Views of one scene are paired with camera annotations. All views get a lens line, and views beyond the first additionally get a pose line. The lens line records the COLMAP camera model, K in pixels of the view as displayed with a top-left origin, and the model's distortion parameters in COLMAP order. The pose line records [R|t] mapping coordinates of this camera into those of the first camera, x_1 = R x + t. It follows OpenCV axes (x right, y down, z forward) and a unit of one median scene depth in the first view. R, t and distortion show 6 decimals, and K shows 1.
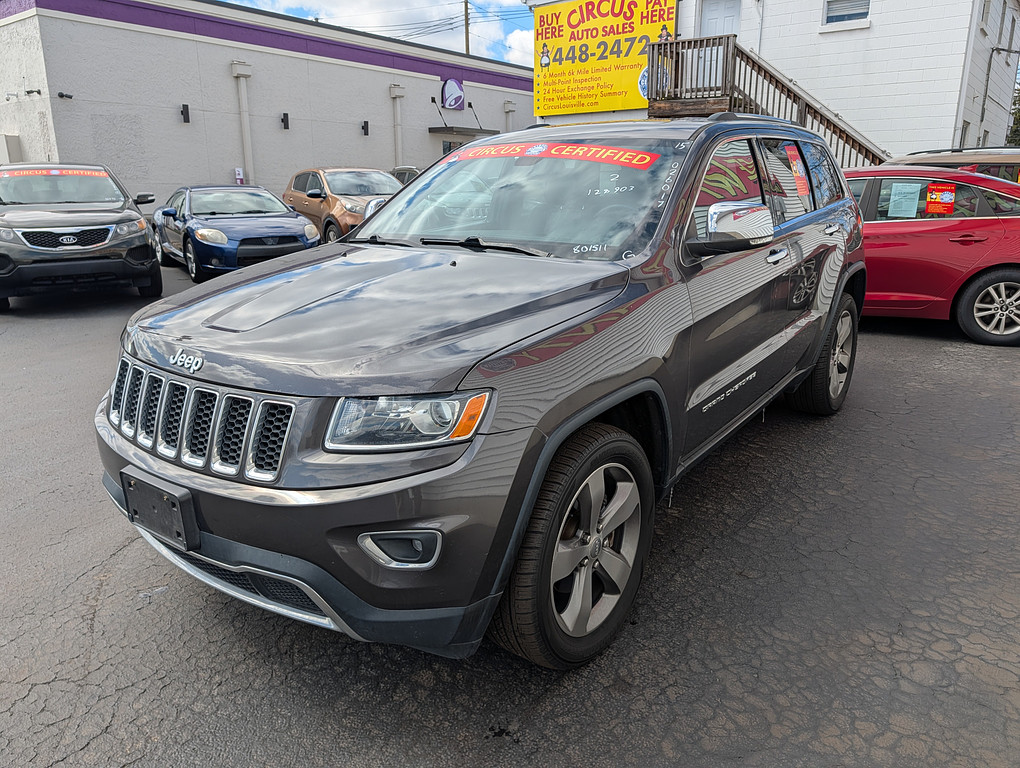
lens RADIAL K [[722.4, 0, 510.0], [0, 722.4, 384.0], [0, 0, 1]] dist [0.017496, -0.016052]
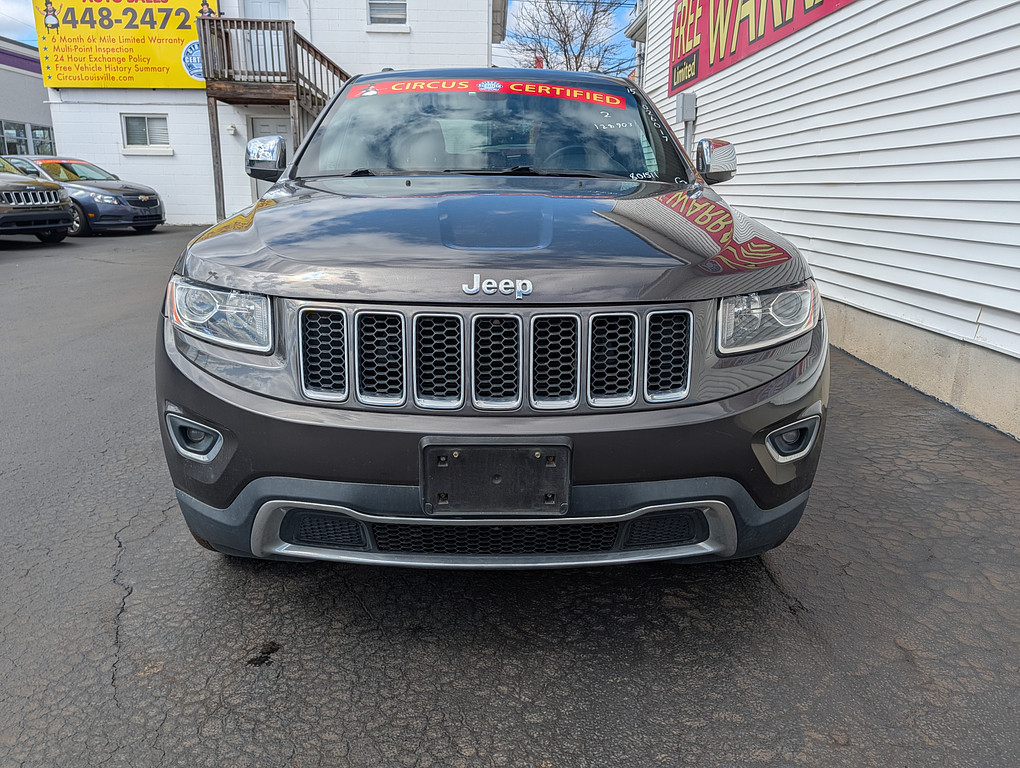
lens RADIAL K [[722.4, 0, 510.0], [0, 722.4, 384.0], [0, 0, 1]] dist [0.017496, -0.016052]
pose [[0.791130, -0.149702, 0.593045, -0.104197], [0.150237, 0.987443, 0.048842, 0.005049], [-0.592910, 0.050457, 0.803686, 0.043669]]
